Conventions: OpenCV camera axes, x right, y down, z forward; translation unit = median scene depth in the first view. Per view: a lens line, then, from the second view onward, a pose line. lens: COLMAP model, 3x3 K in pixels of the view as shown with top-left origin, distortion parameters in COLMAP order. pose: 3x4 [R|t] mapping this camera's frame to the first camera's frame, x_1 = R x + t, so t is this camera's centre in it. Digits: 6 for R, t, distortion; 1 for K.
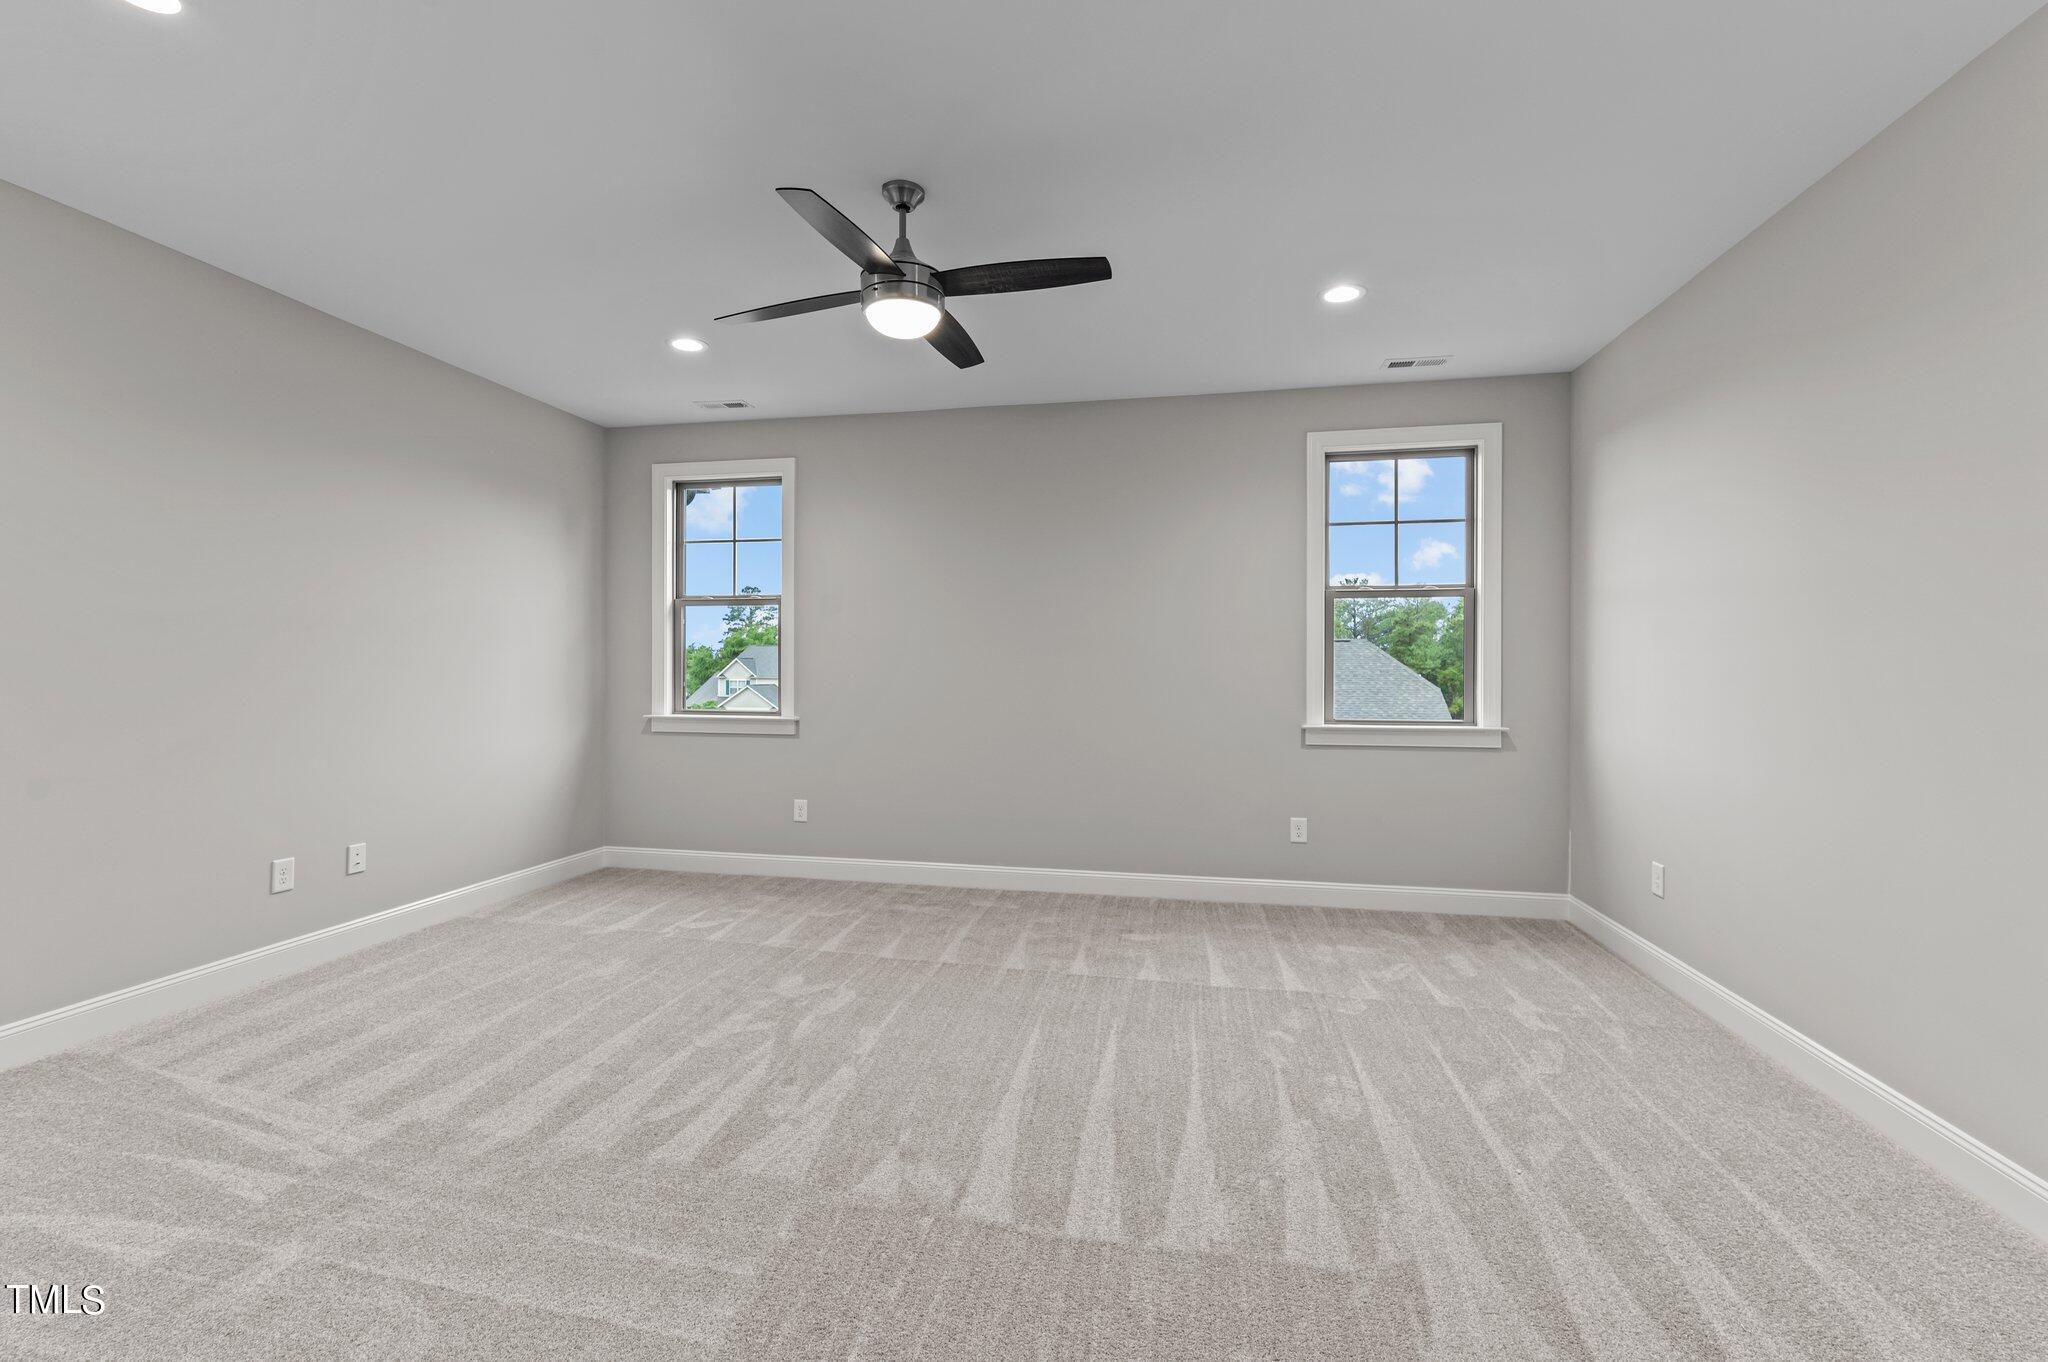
lens RADIAL K [[889.4, 0, 1005.1], [0, 889.4, 670.0], [0, 0, 1]] dist [0.001648, -0.000335]
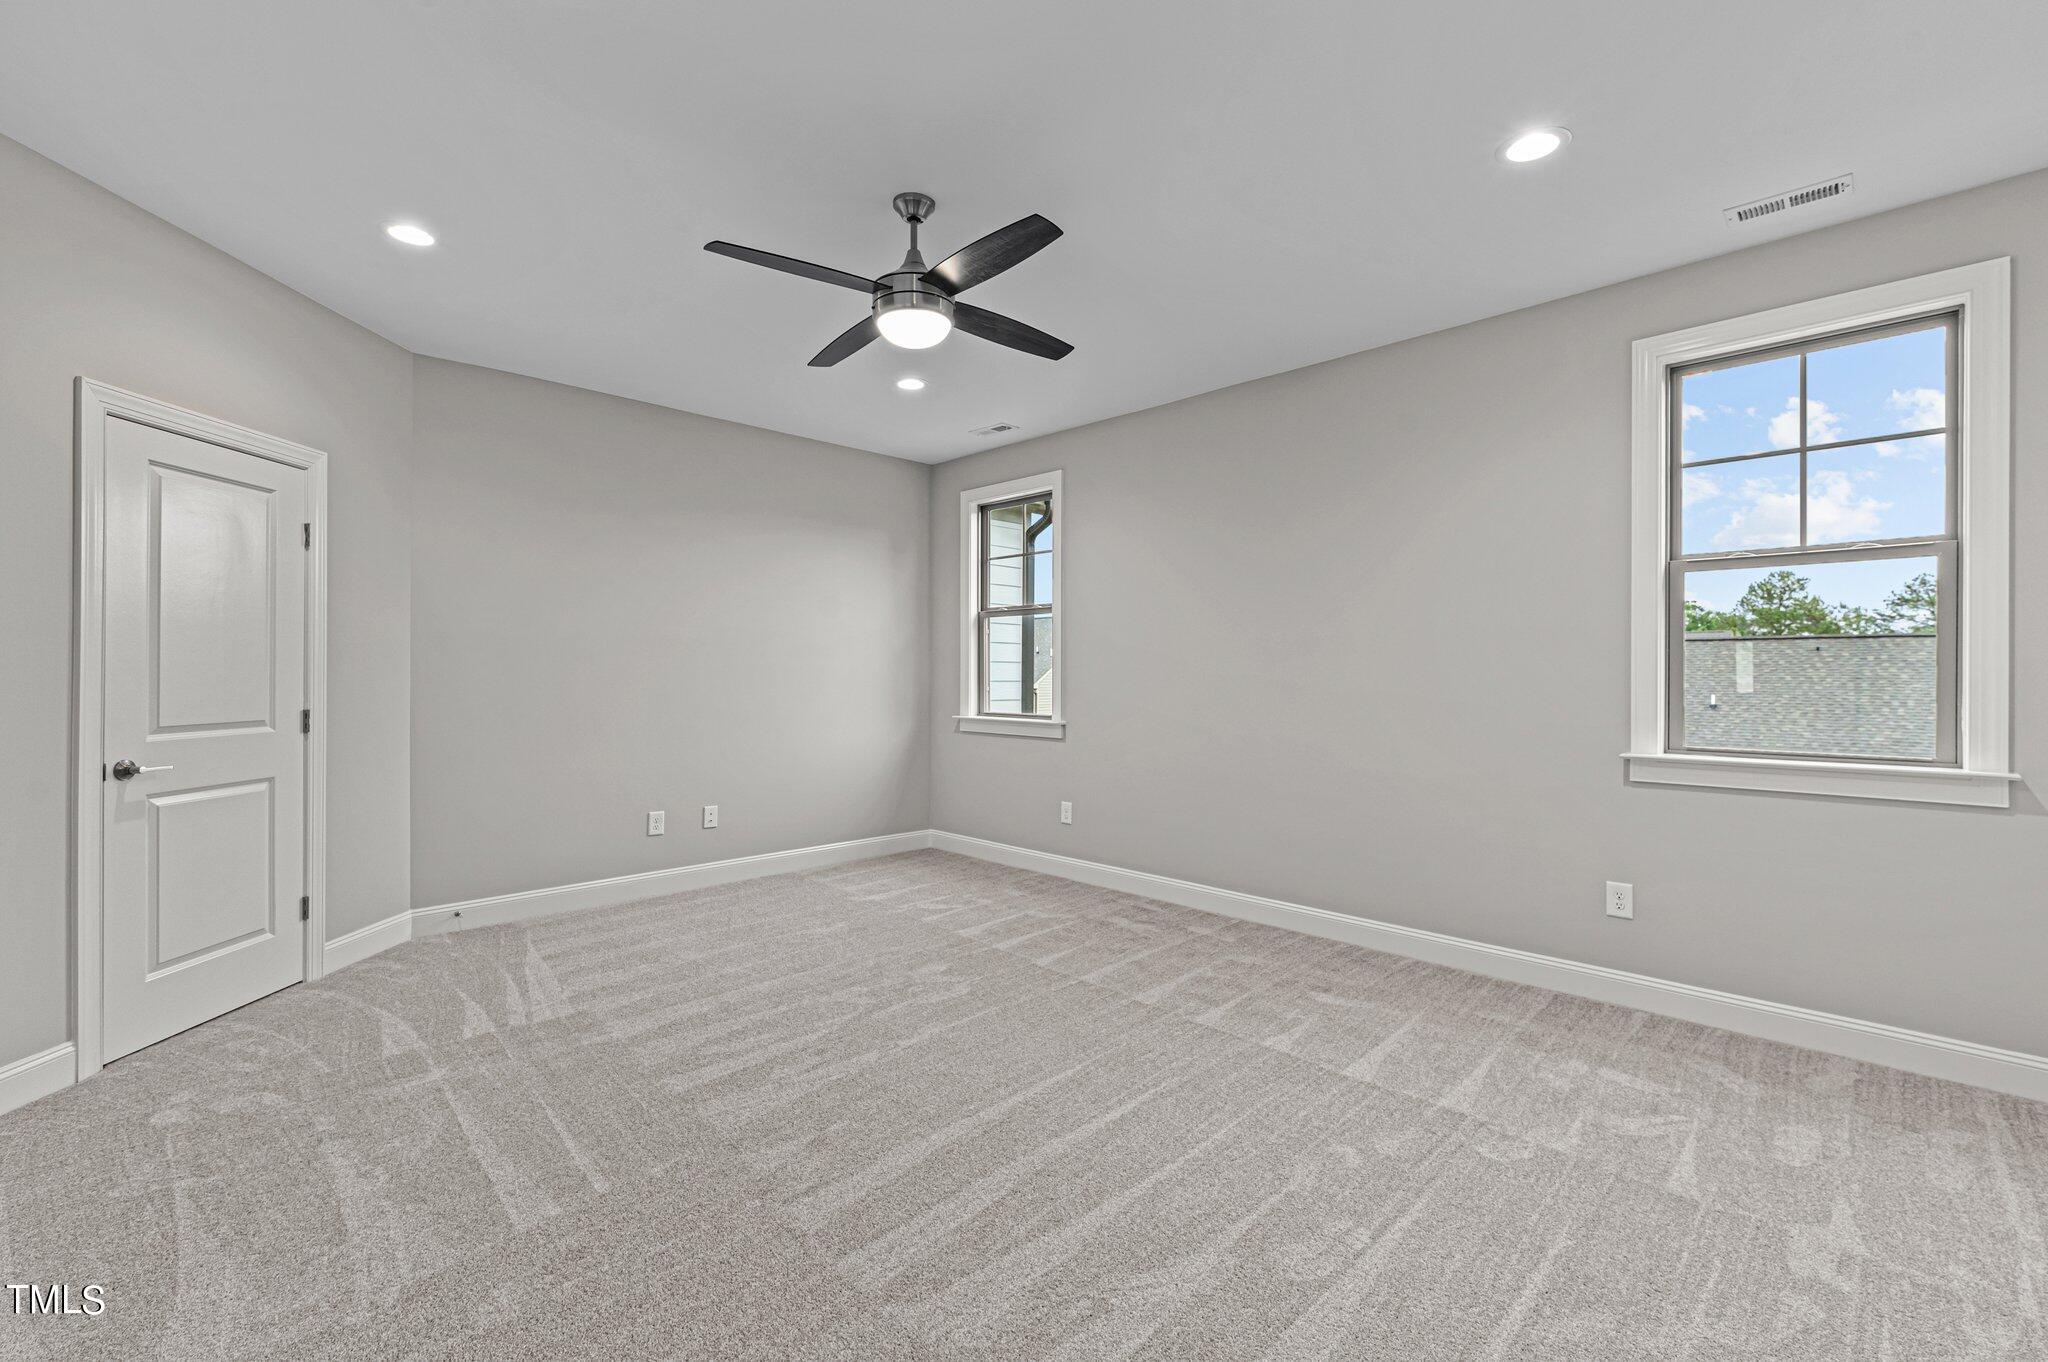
lens RADIAL K [[889.4, 0, 1061.6], [0, 889.4, 678.1], [0, 0, 1]] dist [0.001648, -0.000335]
pose [[0.828101, 0.001779, -0.560576, 0.433541], [-0.002279, 0.999997, -0.000194, 0.003574], [0.560574, 0.001439, 0.828103, 0.187860]]
